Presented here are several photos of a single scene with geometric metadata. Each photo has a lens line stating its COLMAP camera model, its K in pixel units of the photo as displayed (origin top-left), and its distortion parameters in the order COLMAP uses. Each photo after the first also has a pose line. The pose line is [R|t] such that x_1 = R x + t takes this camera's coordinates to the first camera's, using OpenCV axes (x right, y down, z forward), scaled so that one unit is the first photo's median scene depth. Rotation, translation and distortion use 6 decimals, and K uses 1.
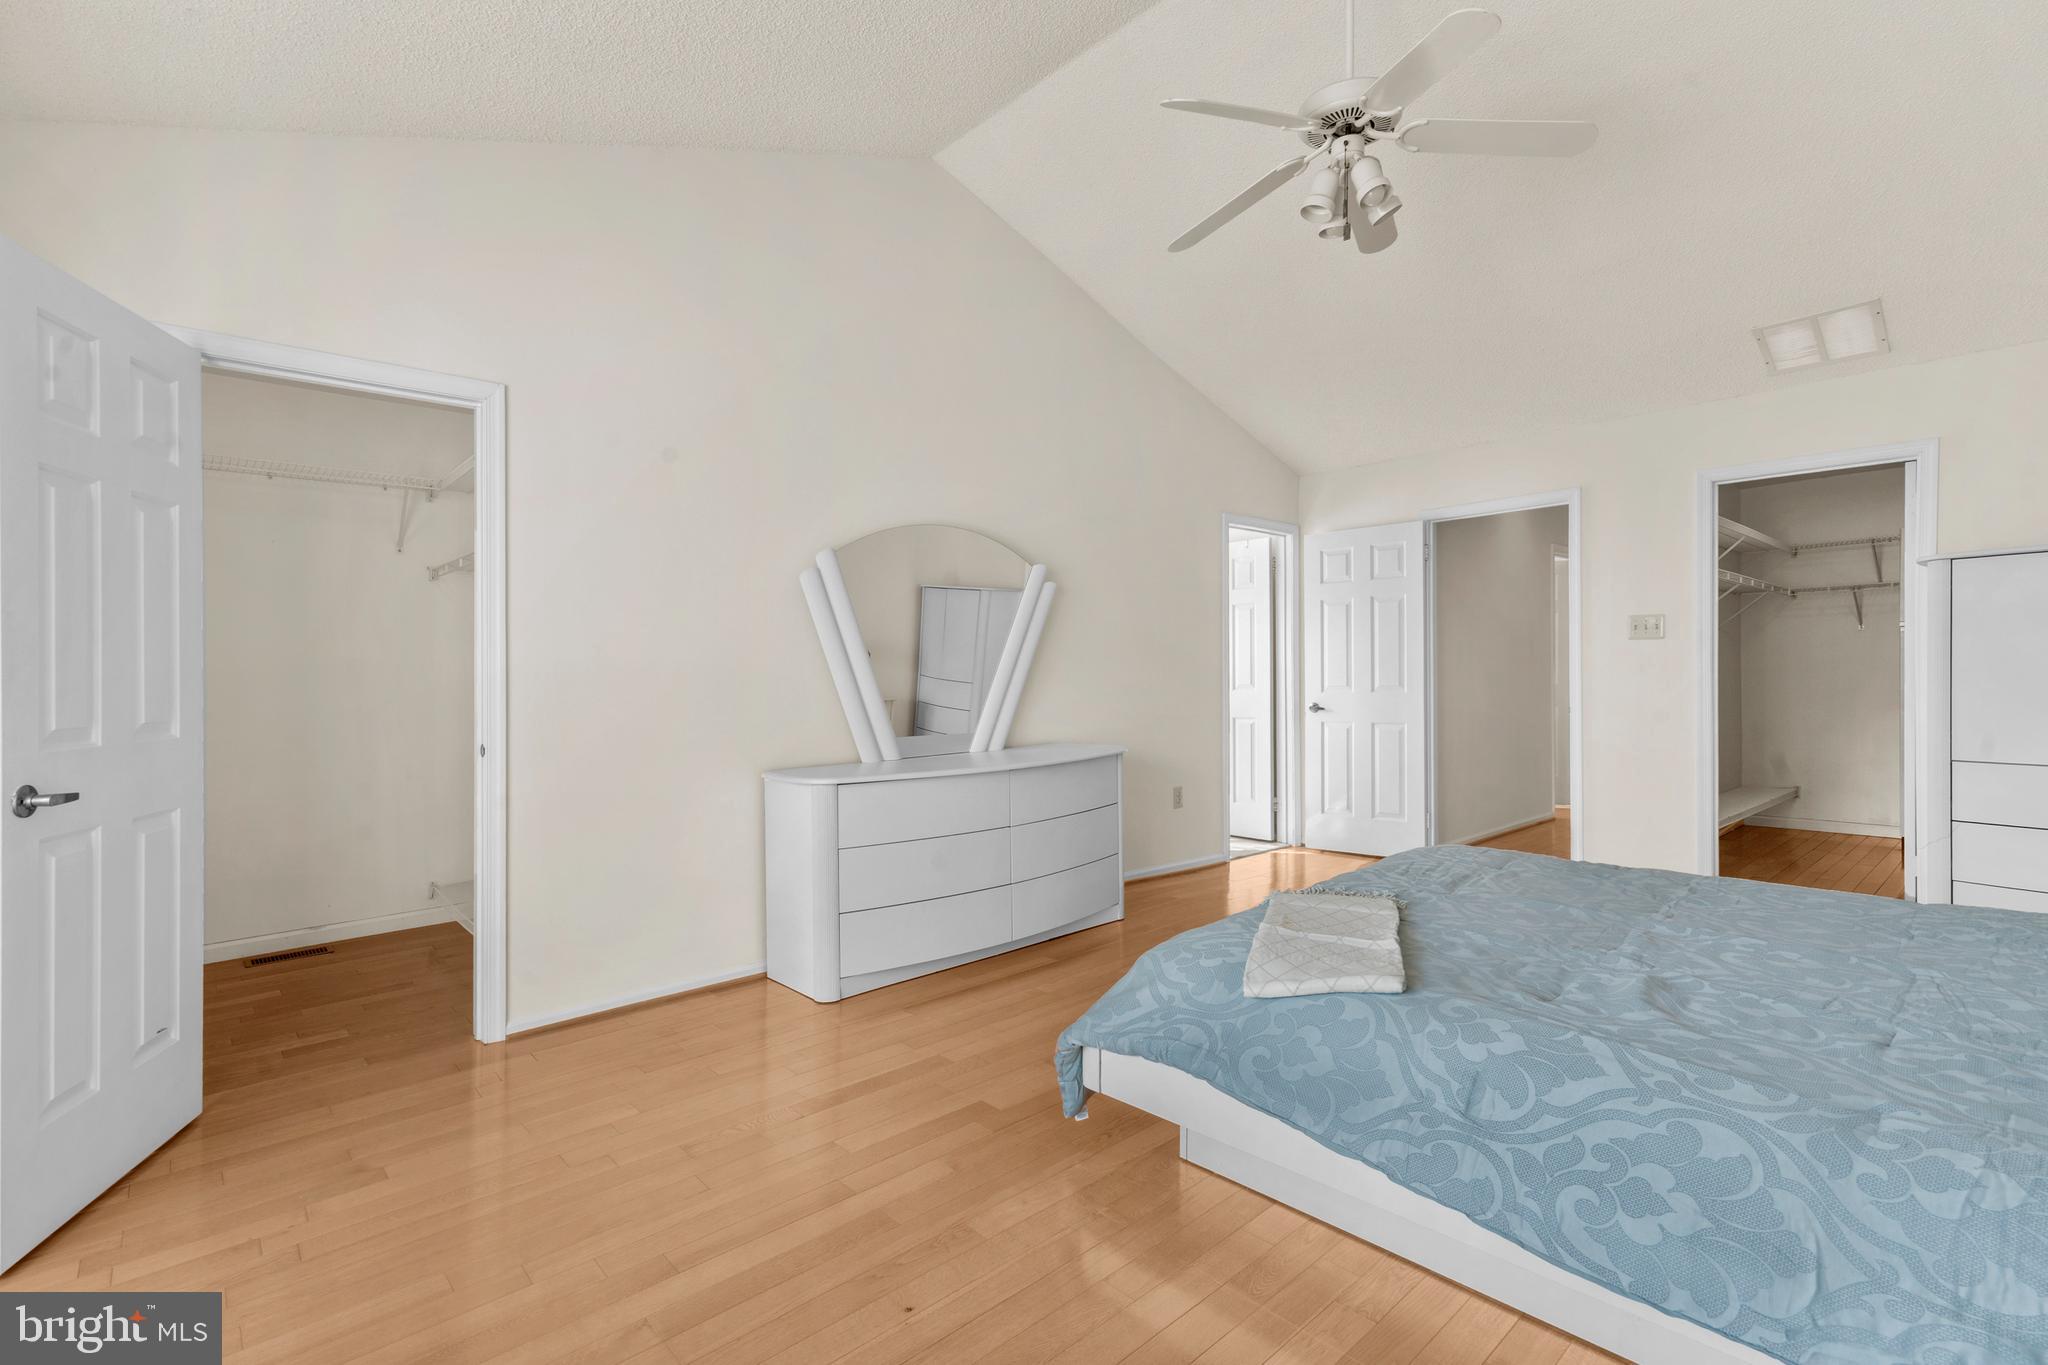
lens RADIAL K [[936.4, 0, 1039.3], [0, 936.4, 679.7], [0, 0, 1]] dist [0.000594, 0.000412]
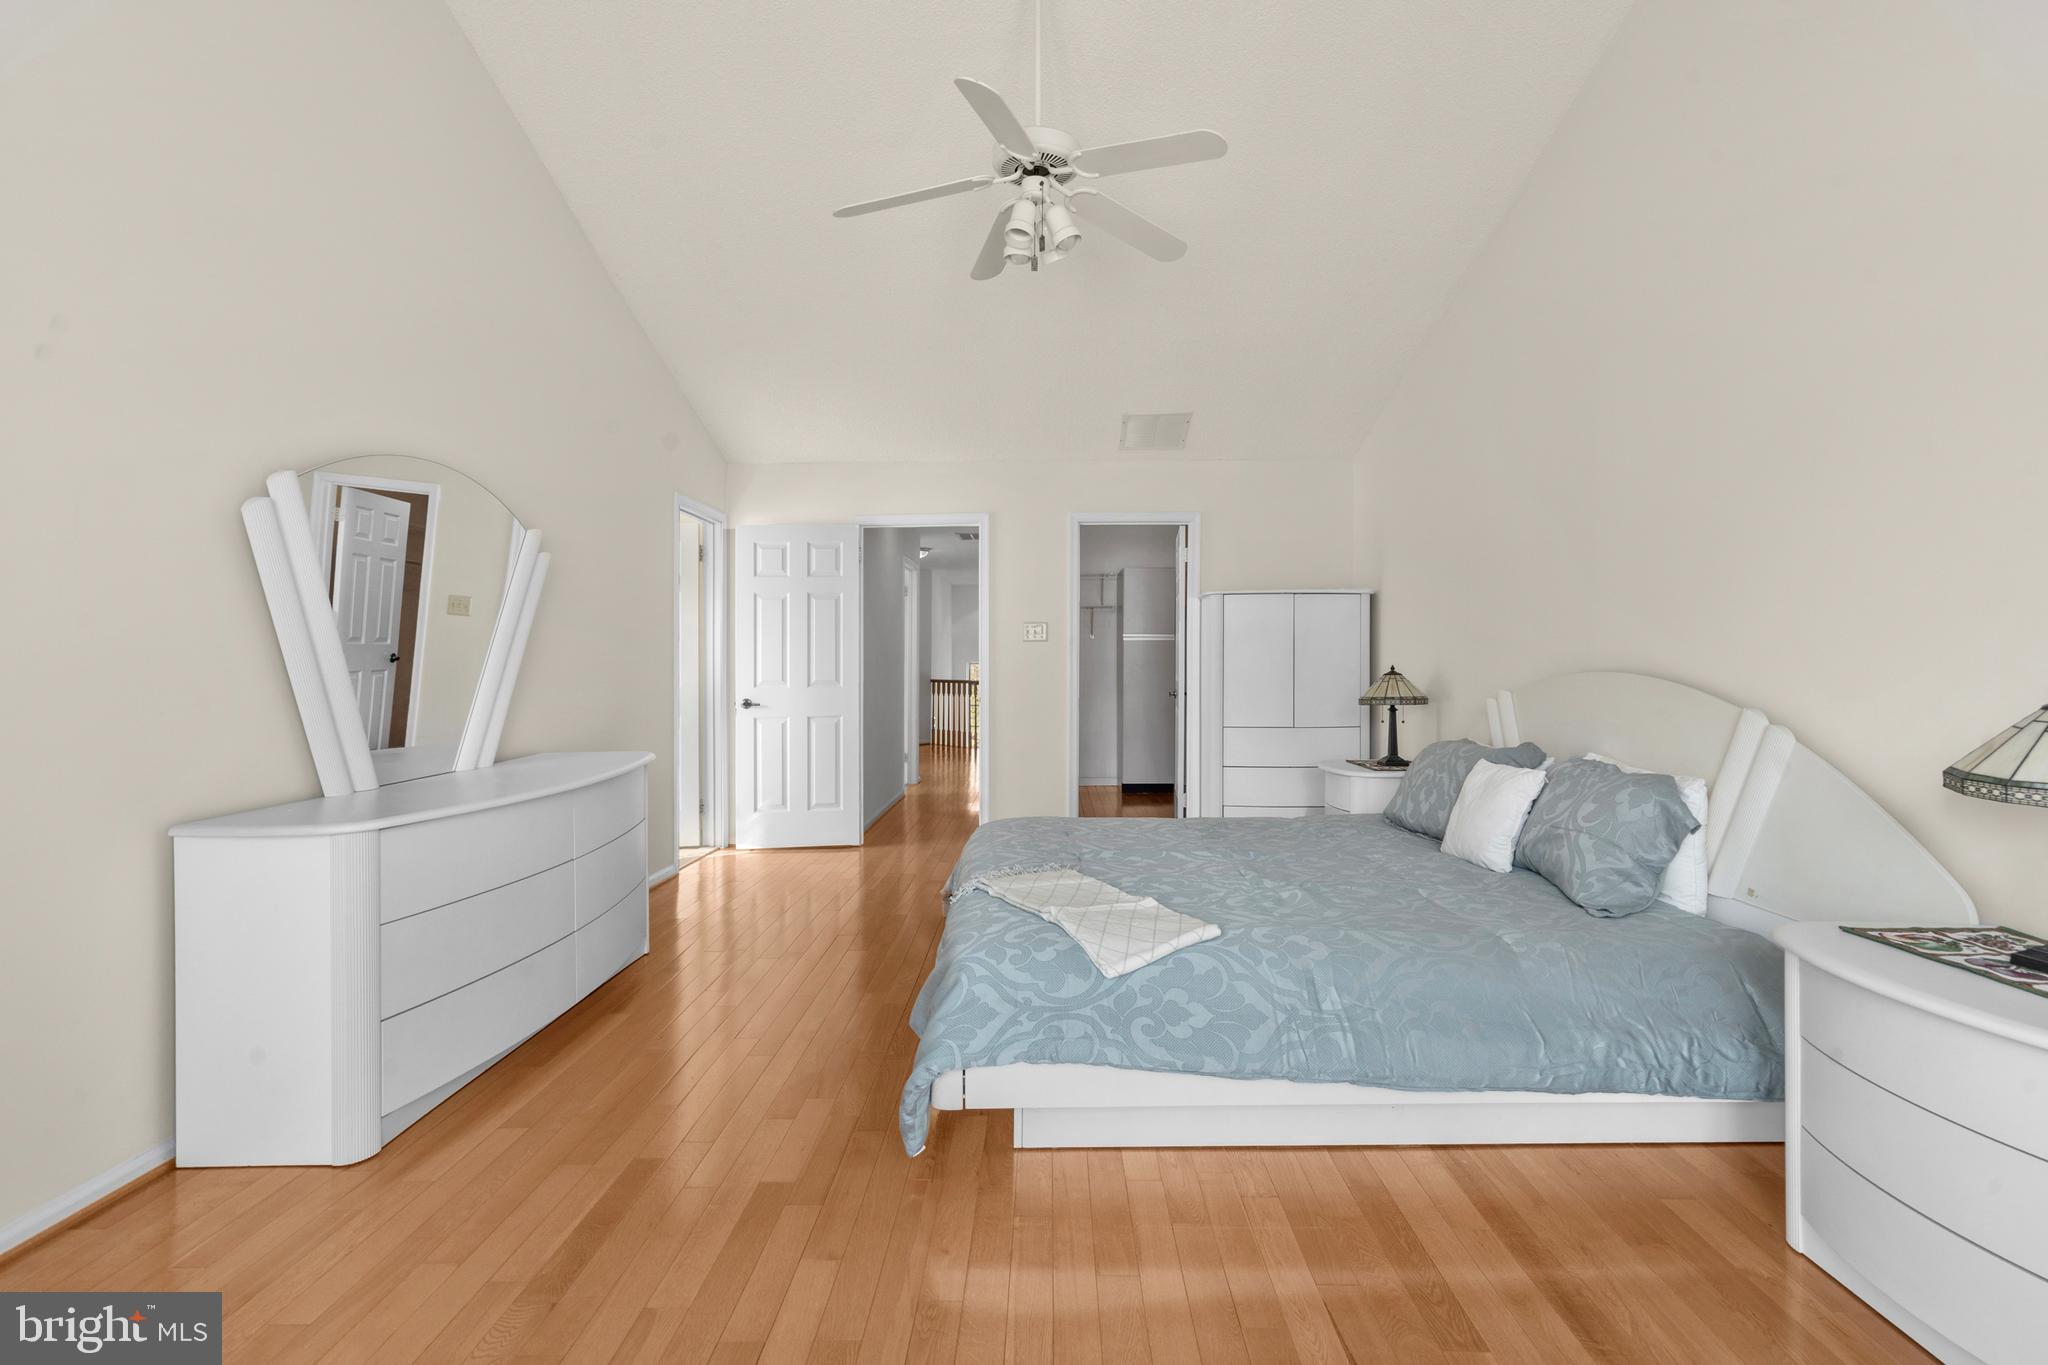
lens RADIAL K [[936.4, 0, 1039.3], [0, 936.4, 679.7], [0, 0, 1]] dist [0.000594, 0.000412]
pose [[0.689144, -0.004422, 0.724611, -0.285760], [0.001236, 0.999987, 0.004927, 0.000741], [-0.724624, -0.002500, 0.689140, 0.147928]]
